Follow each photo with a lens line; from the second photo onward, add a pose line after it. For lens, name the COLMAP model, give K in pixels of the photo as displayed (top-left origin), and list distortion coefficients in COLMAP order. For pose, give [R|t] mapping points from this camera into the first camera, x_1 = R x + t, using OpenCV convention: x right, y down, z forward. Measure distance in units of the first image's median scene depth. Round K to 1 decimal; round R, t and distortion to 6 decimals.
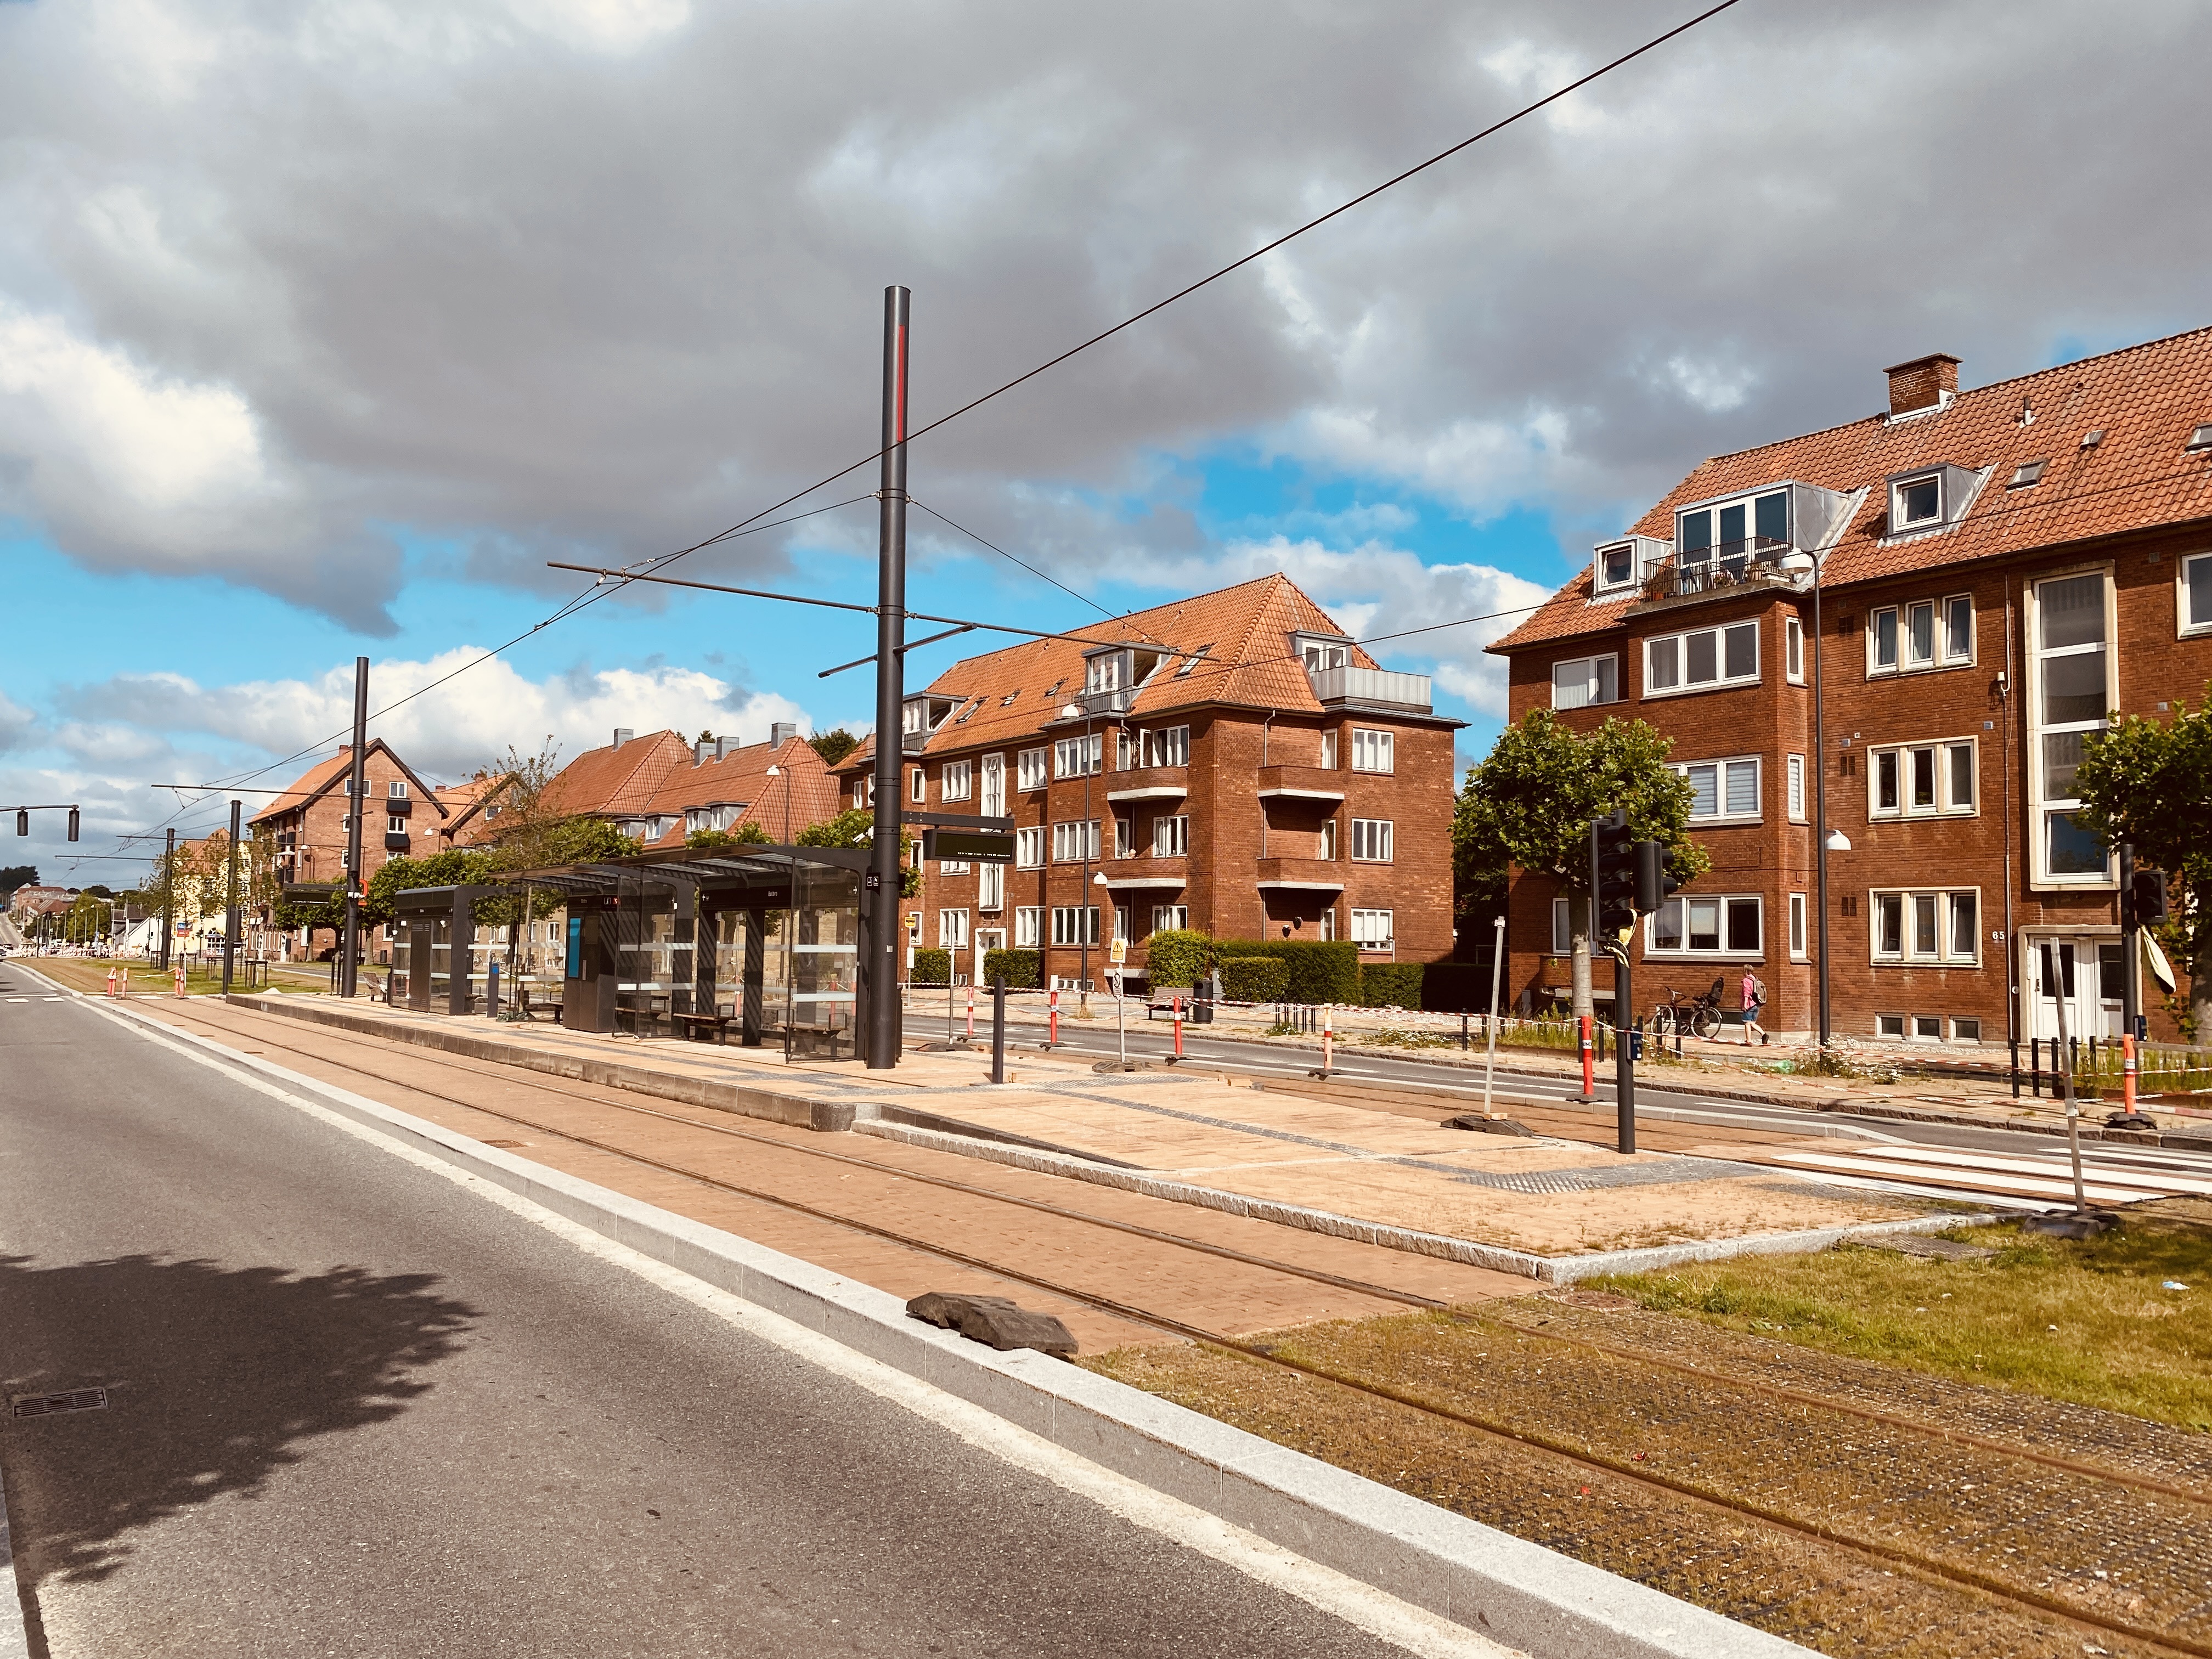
lens RADIAL K [[1689.1, 0, 1097.9], [0, 1689.1, 825.8], [0, 0, 1]] dist [0.024993, -0.001623]
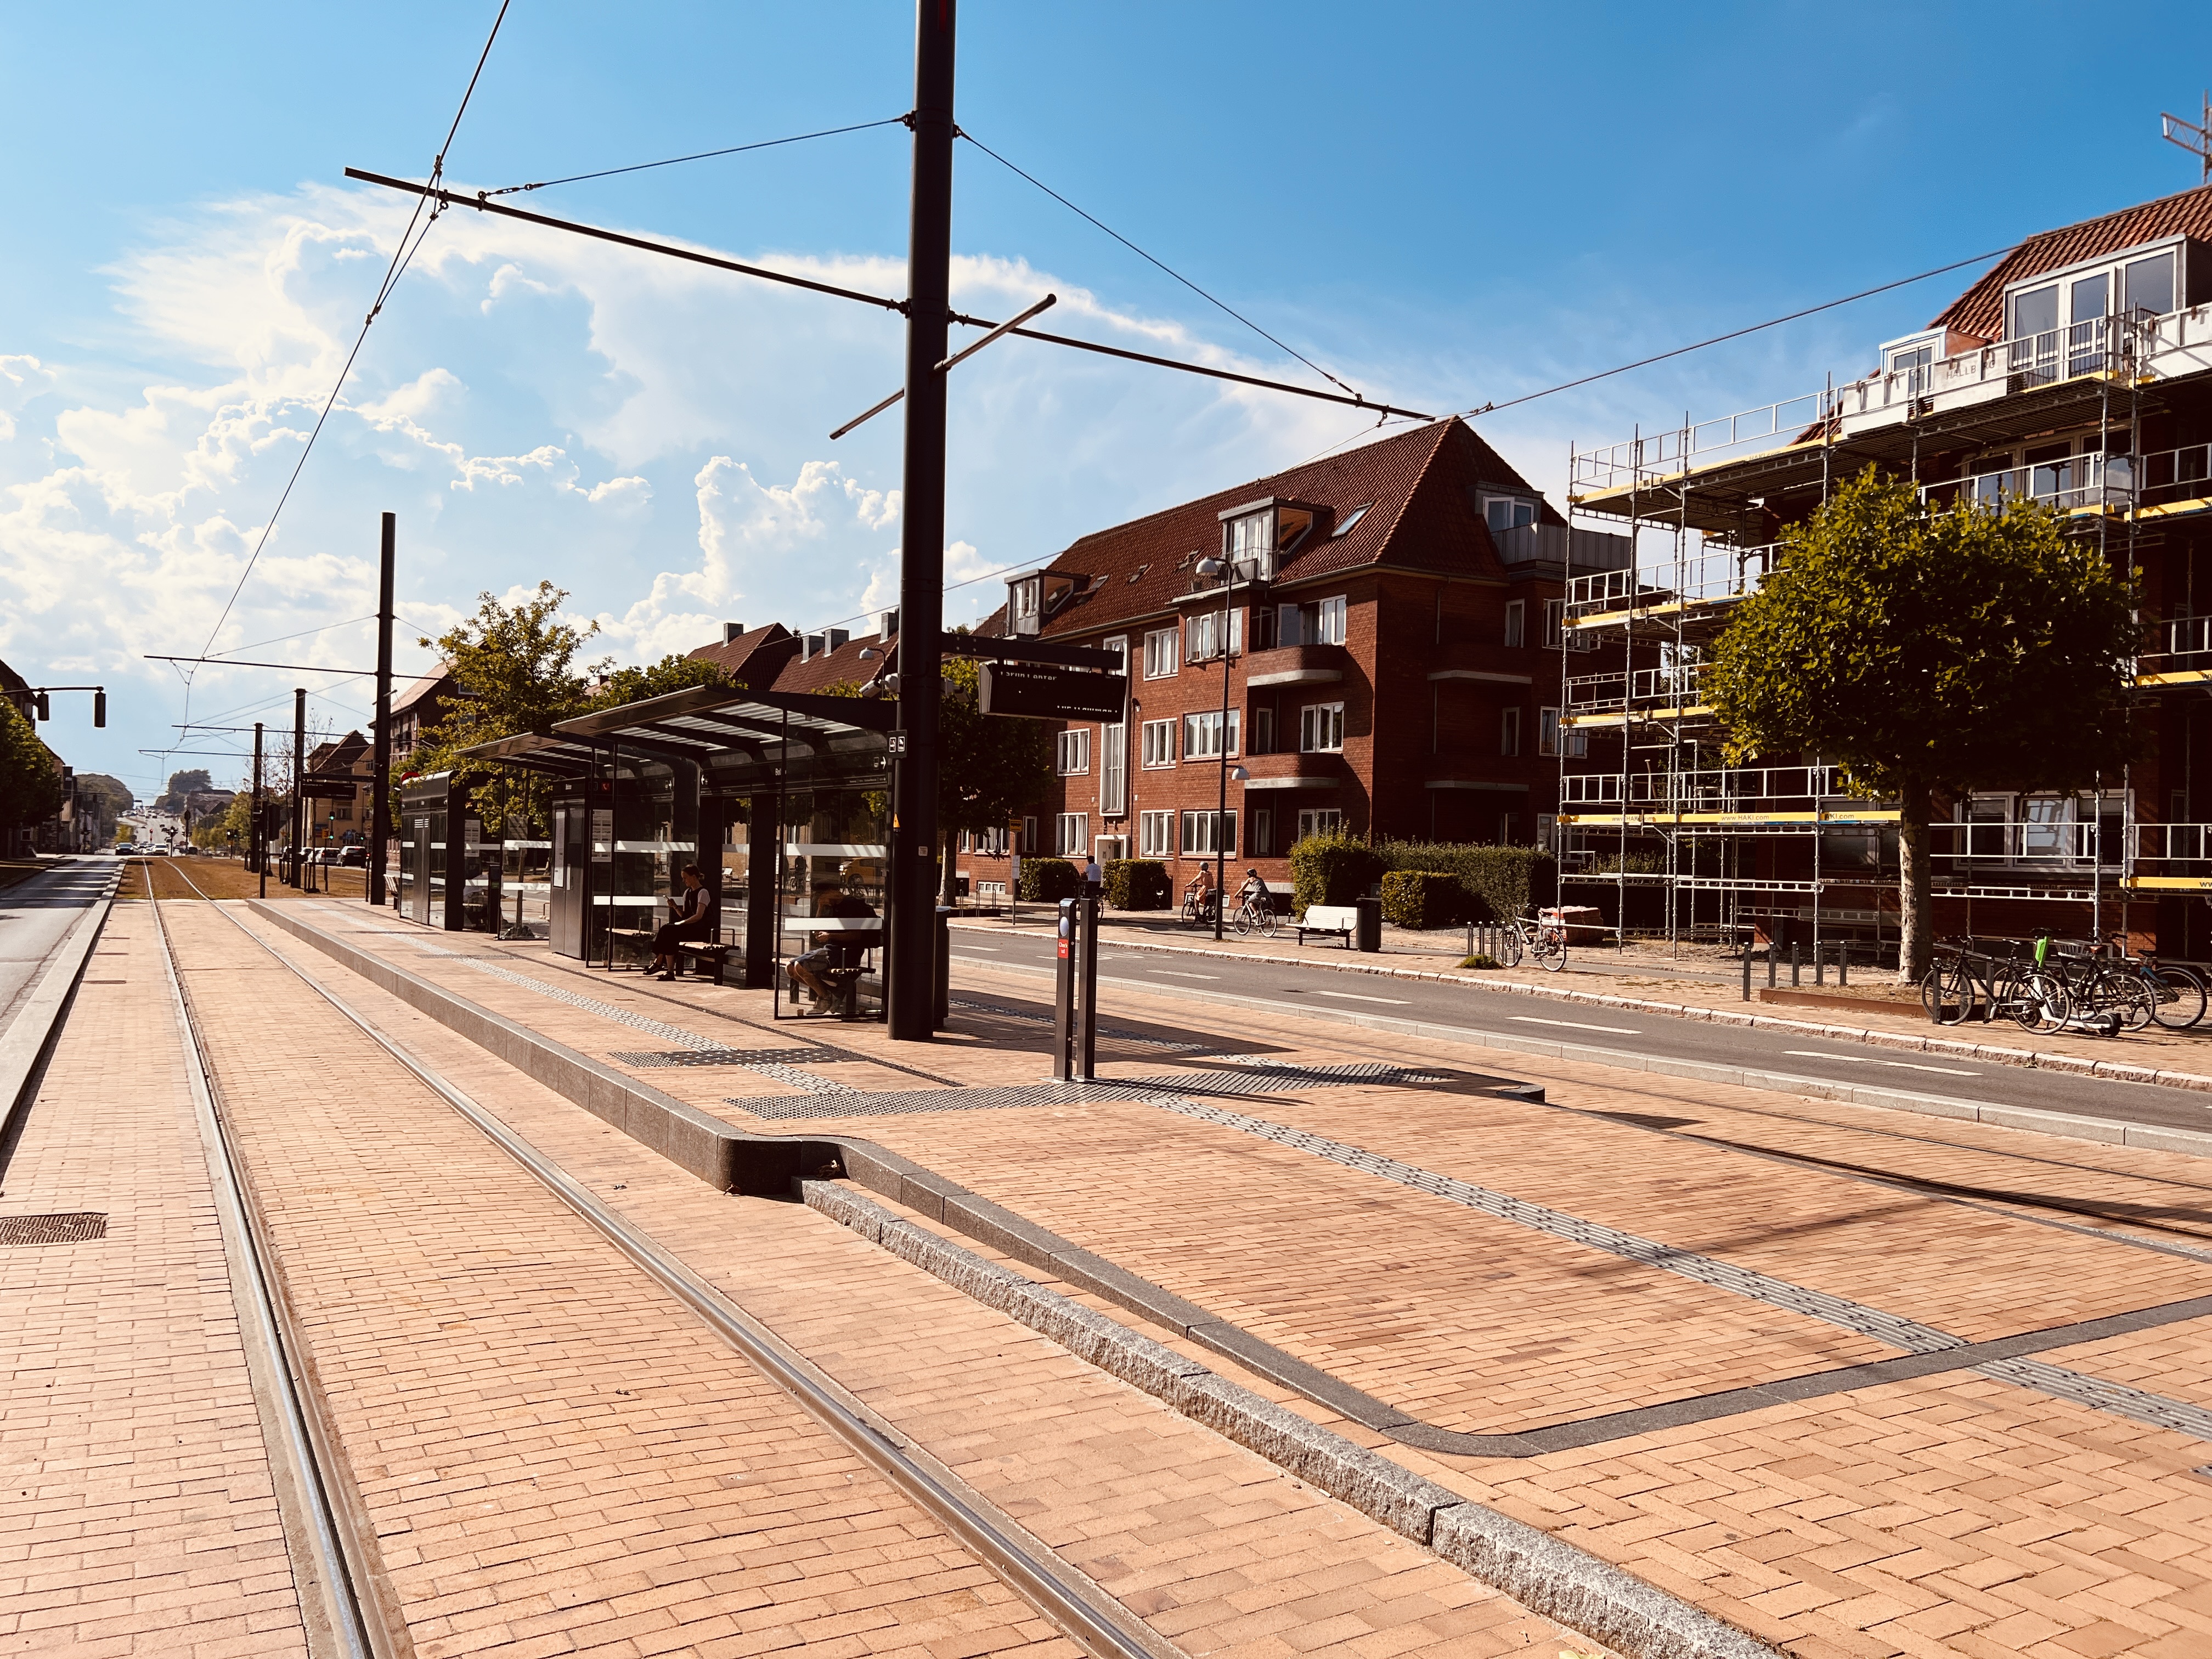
lens RADIAL K [[1670.8, 0, 1106.0], [0, 1670.8, 829.5], [0, 0, 1]] dist [0.063332, -0.075517]
pose [[0.997511, 0.008135, -0.070034, -0.007456], [-0.004156, 0.998379, 0.056770, 0.014435], [0.070382, -0.056338, 0.995928, 0.208811]]
